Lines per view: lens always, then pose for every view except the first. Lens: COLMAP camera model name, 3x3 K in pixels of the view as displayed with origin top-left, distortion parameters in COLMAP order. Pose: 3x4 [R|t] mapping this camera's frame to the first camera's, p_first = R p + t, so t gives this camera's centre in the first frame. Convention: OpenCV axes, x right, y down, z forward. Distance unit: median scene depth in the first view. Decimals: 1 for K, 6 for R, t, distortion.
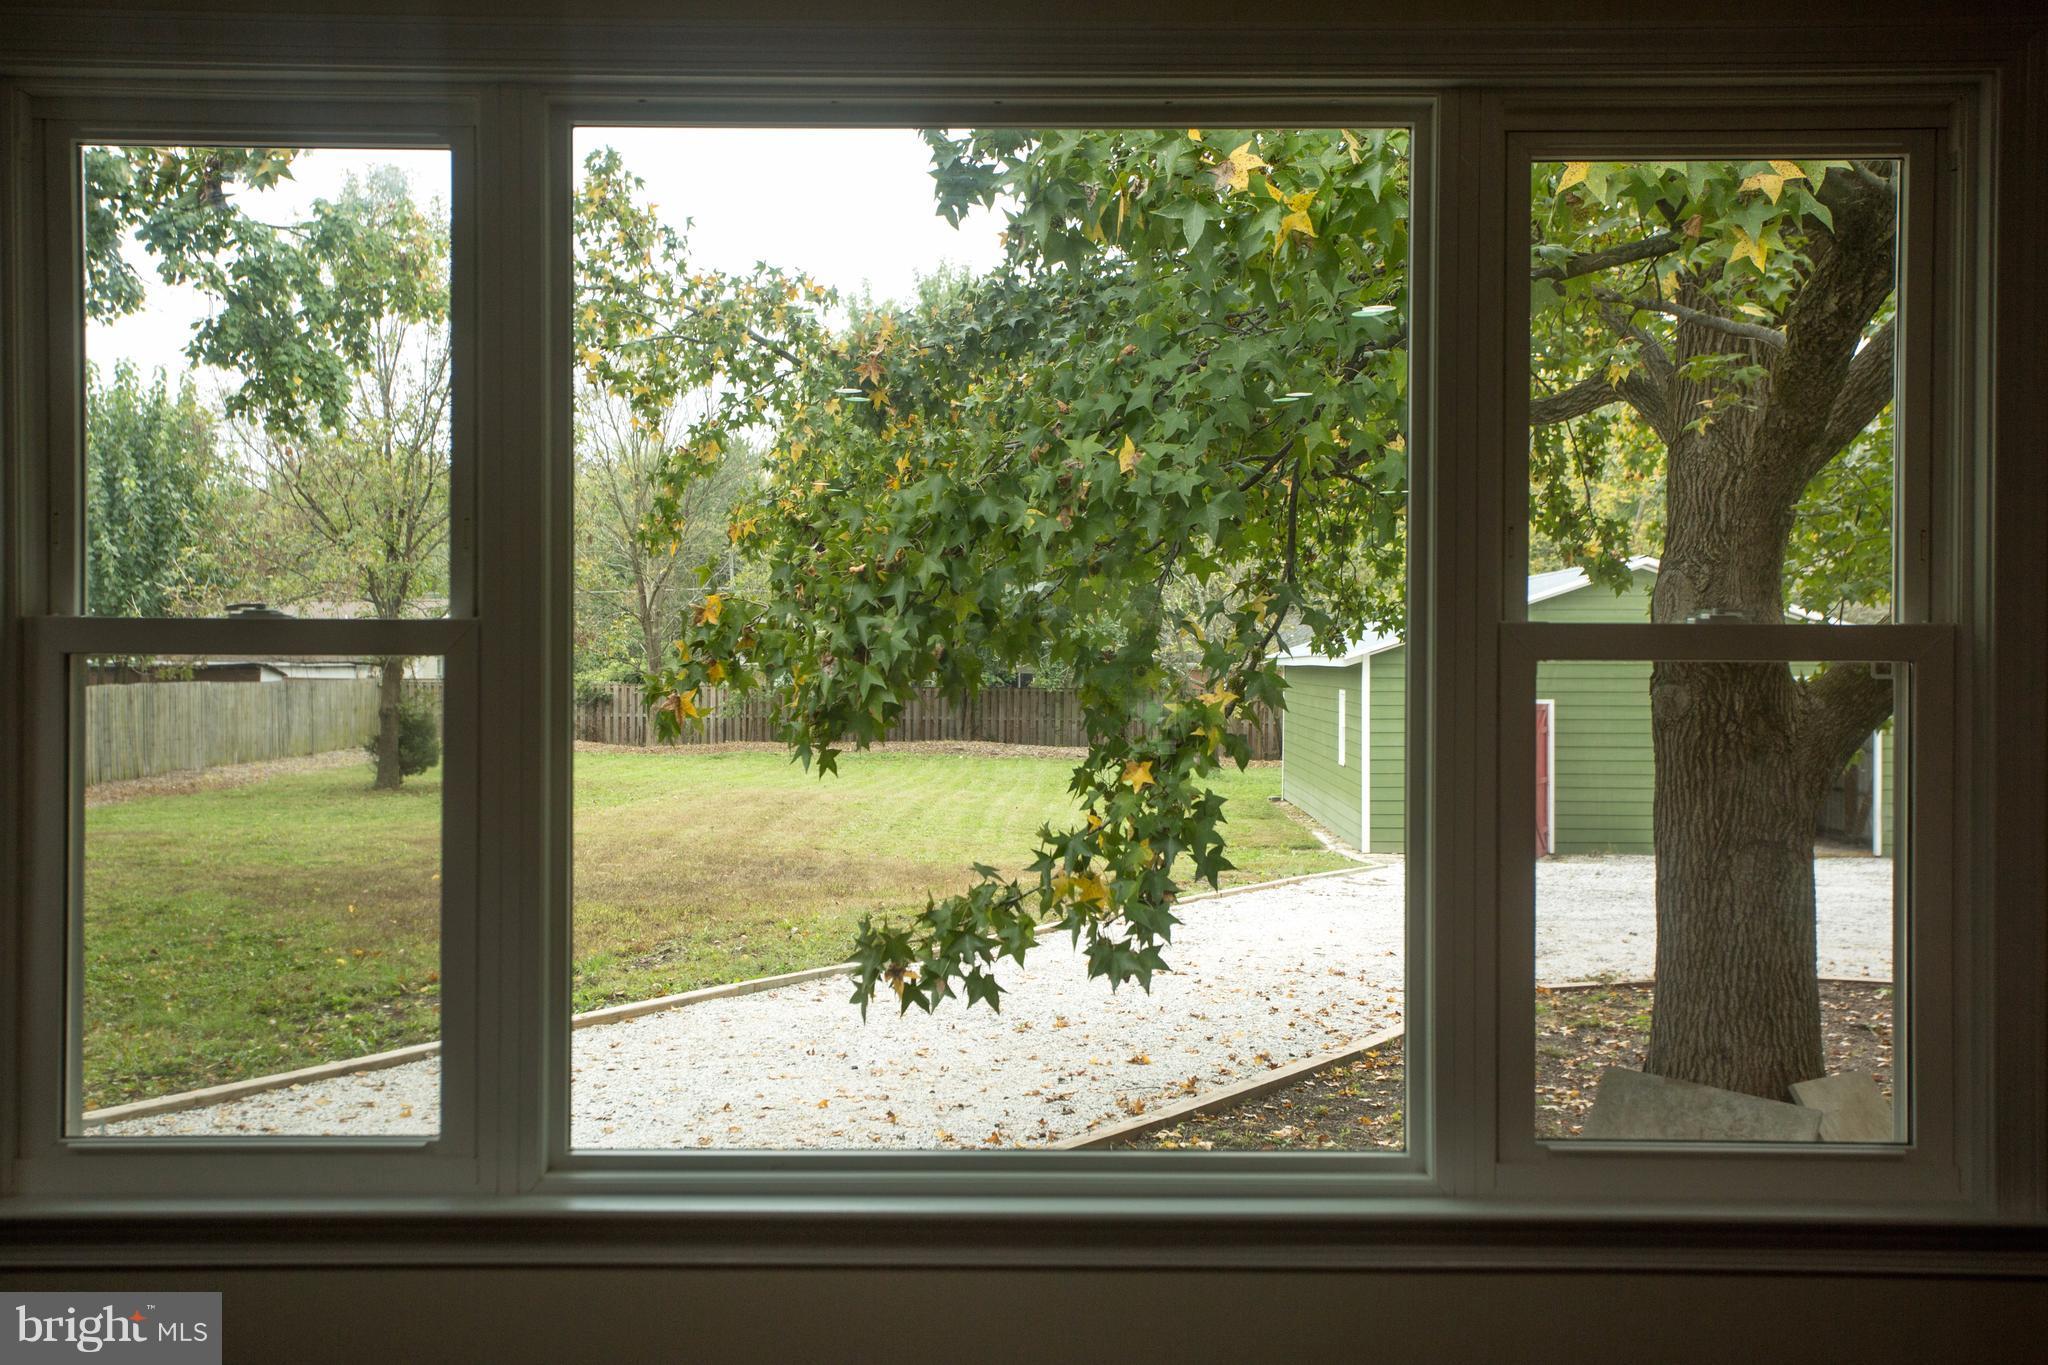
lens RADIAL K [[2177.2, 0, 1024.0], [0, 2177.2, 682.5], [0, 0, 1]] dist [0.008202, 0.008157]
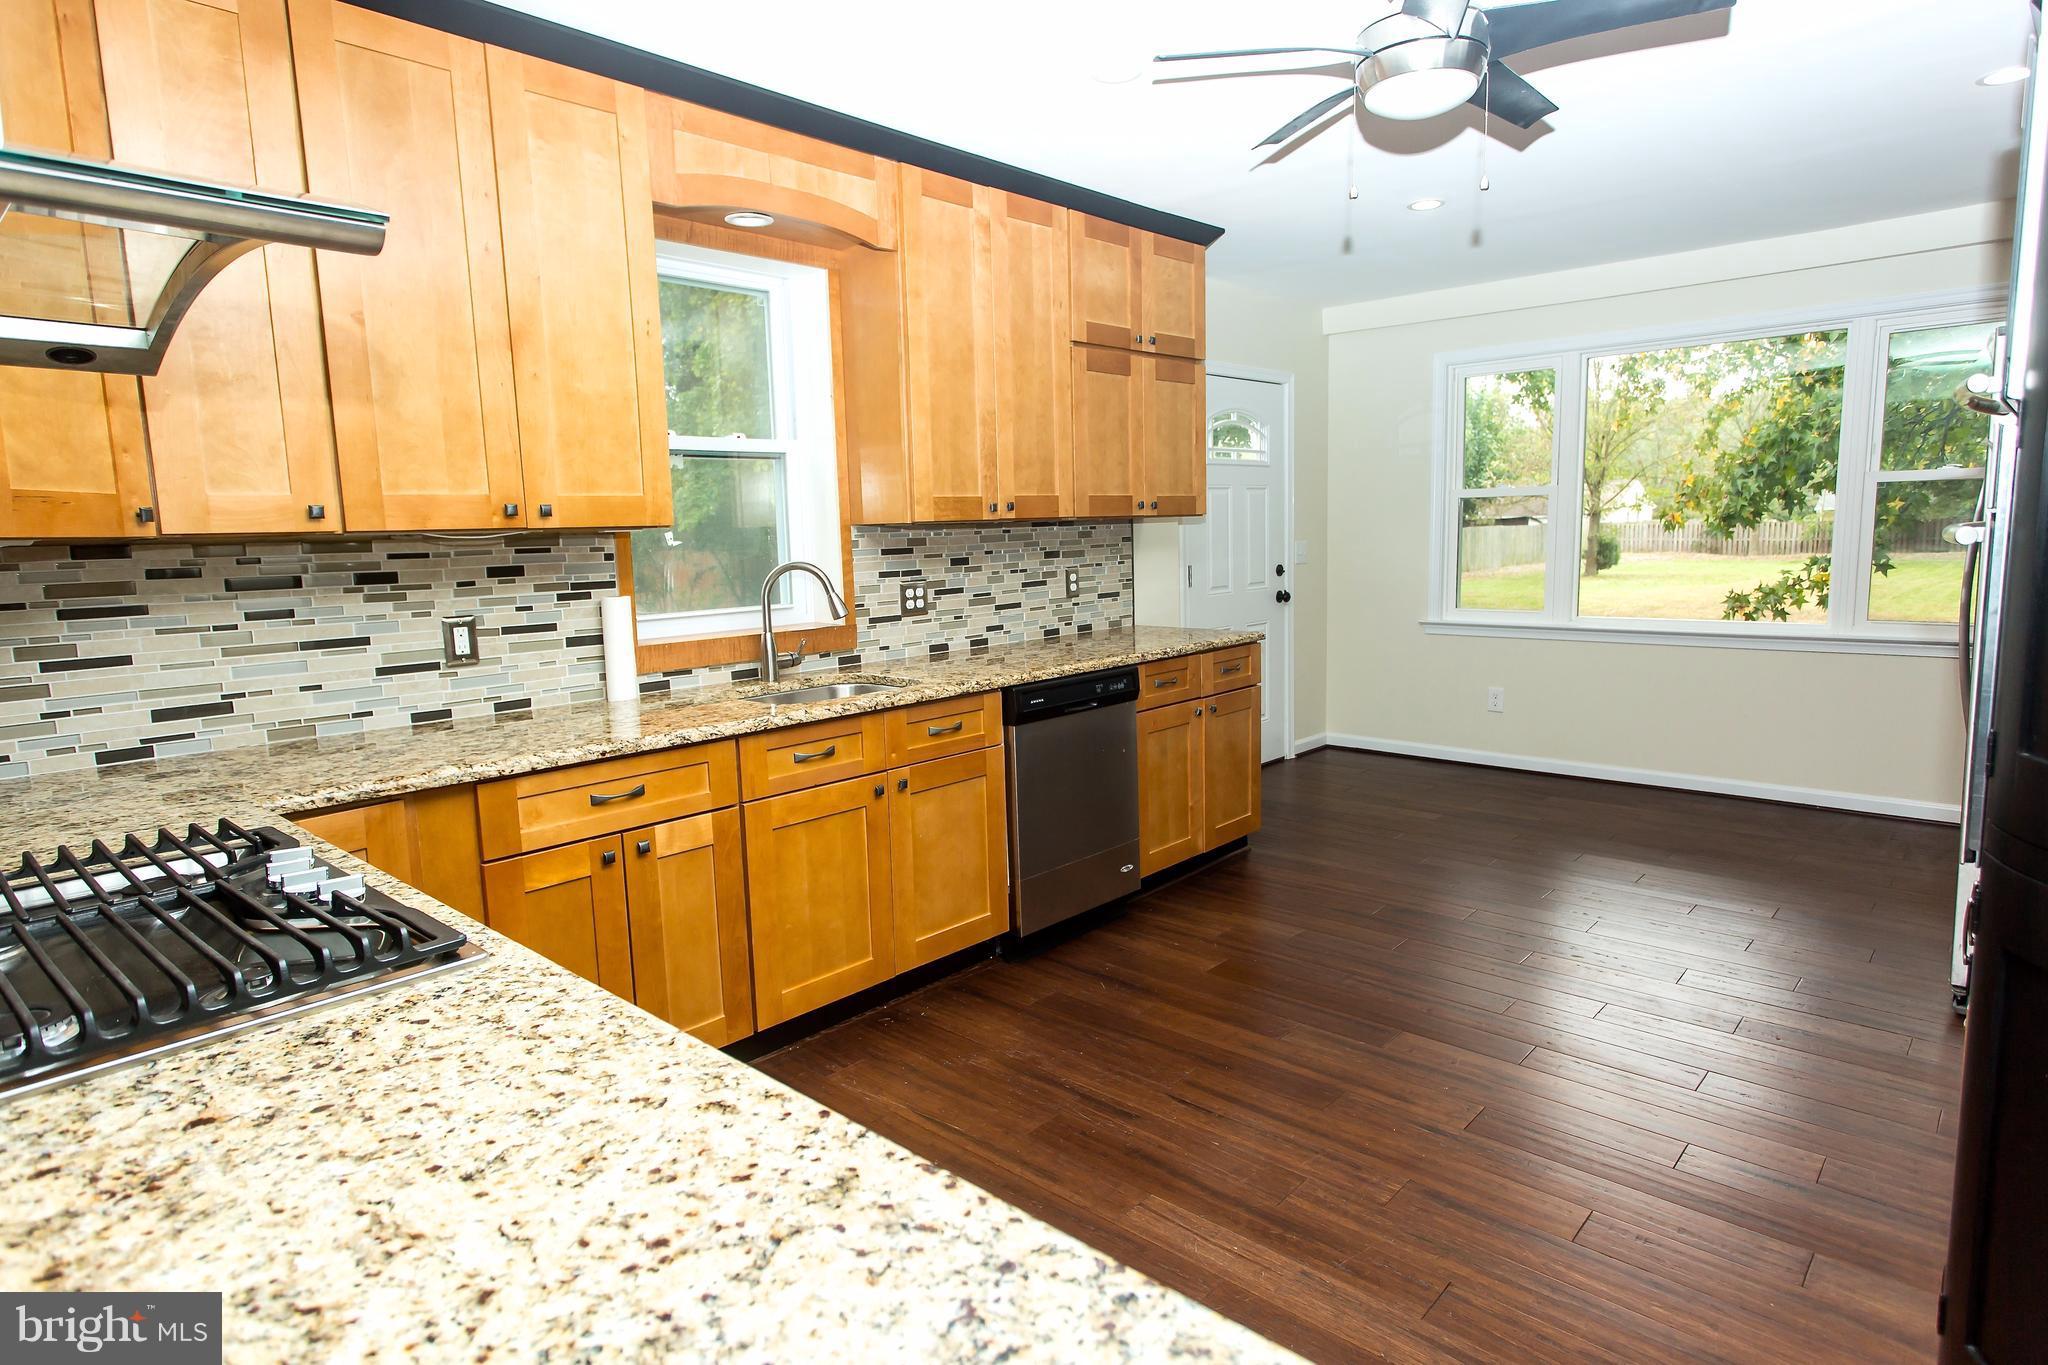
lens RADIAL K [[1177.4, 0, 1024.0], [0, 1177.4, 682.5], [0, 0, 1]] dist [0.004599, 0.002395]
pose [[0.736335, 0.065983, -0.673392, 0.143928], [0.019383, 0.992768, 0.118472, 0.015389], [0.676340, -0.100287, 0.729731, -0.368008]]
